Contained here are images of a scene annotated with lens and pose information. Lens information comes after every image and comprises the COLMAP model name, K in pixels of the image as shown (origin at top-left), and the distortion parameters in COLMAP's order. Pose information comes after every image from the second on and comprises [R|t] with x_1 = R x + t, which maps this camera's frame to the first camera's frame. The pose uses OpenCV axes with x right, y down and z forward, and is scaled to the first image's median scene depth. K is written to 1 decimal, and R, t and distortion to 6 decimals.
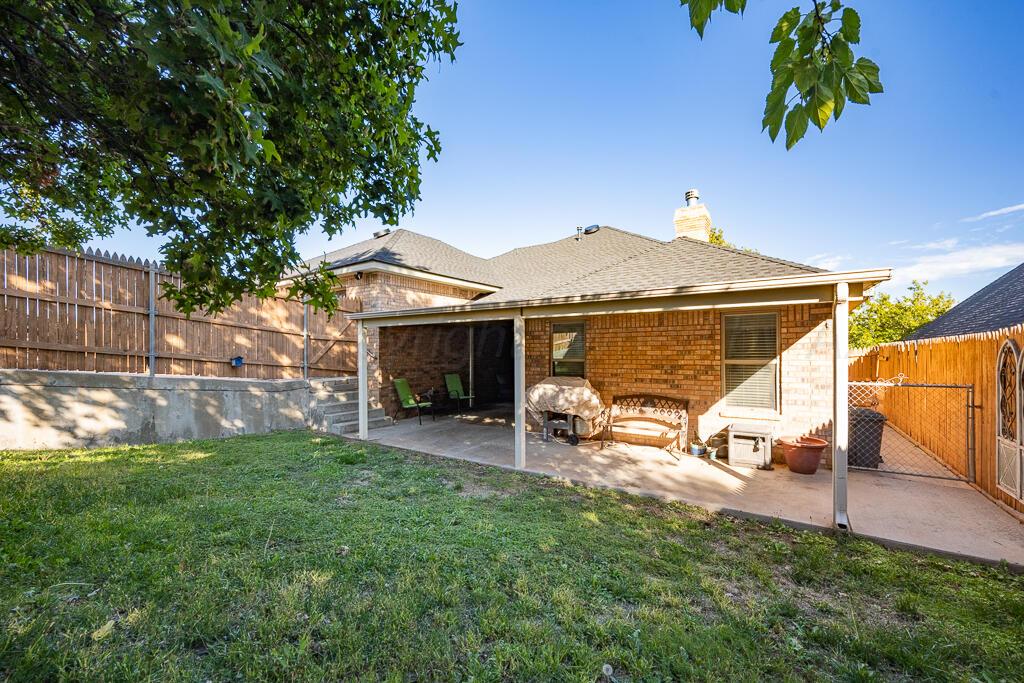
lens RADIAL K [[405.1, 0, 514.3], [0, 405.1, 353.6], [0, 0, 1]] dist [0.000073, 0.000015]
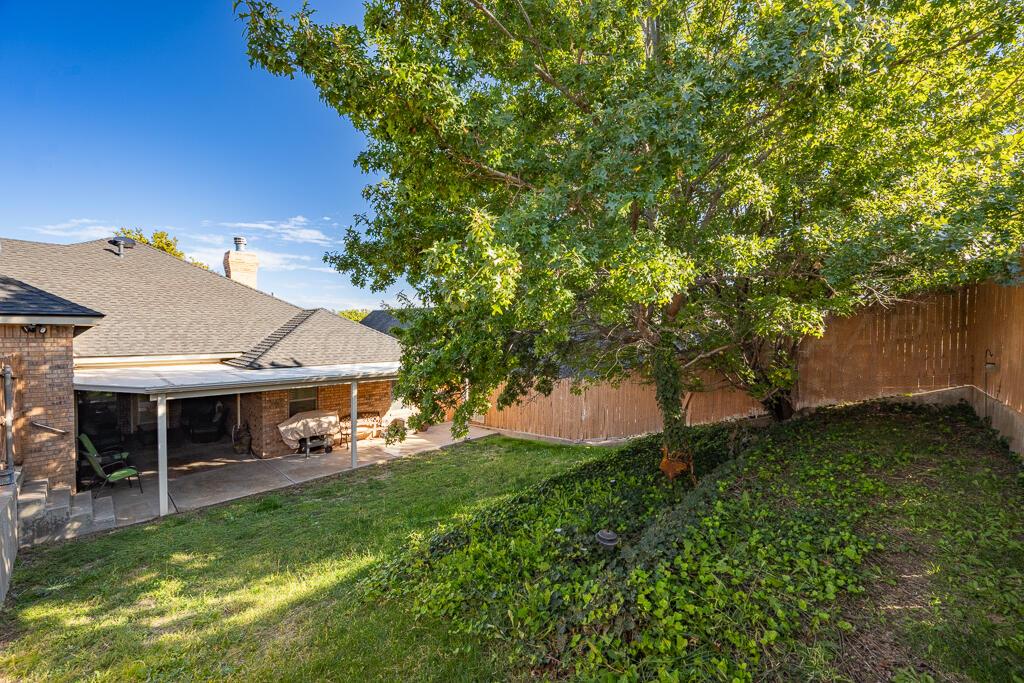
lens RADIAL K [[402.9, 0, 512.0], [0, 402.9, 341.5], [0, 0, 1]] dist [0.000103, 0.000071]
pose [[0.161684, -0.015132, 0.986727, -1.292817], [0.001626, 0.999885, 0.015067, -0.234796], [-0.986841, -0.000831, 0.161690, 0.032749]]
